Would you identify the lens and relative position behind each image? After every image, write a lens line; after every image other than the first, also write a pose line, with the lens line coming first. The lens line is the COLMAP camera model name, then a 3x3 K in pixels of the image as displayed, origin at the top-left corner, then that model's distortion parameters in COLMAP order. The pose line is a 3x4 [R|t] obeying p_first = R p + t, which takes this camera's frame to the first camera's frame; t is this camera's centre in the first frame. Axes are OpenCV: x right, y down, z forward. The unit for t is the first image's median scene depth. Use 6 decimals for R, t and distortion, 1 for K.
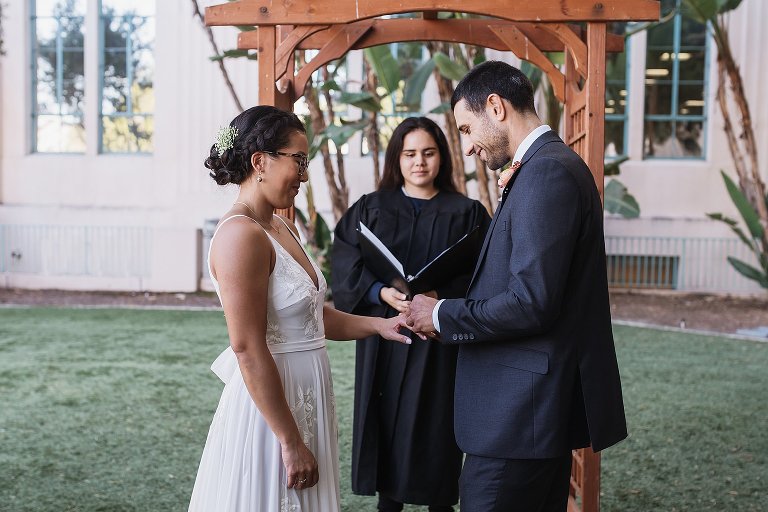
lens RADIAL K [[898.9, 0, 369.0], [0, 898.9, 288.5], [0, 0, 1]] dist [-0.036045, 0.000000]
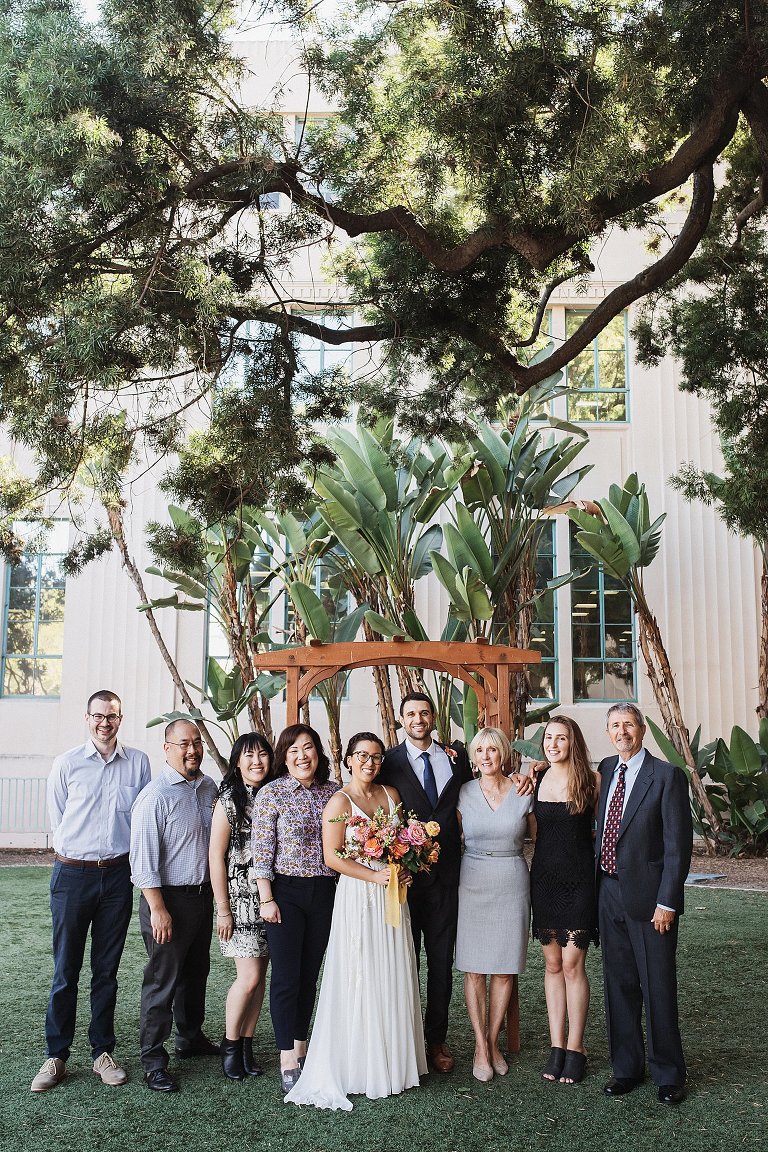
lens RADIAL K [[1120.2, 0, 370.9], [0, 1120.2, 578.4], [0, 0, 1]] dist [-0.043179, 0.000000]
pose [[0.995184, 0.006284, 0.097818, -0.045080], [0.016681, 0.972529, -0.232184, 0.004143], [-0.096590, 0.232698, 0.967741, -0.247415]]
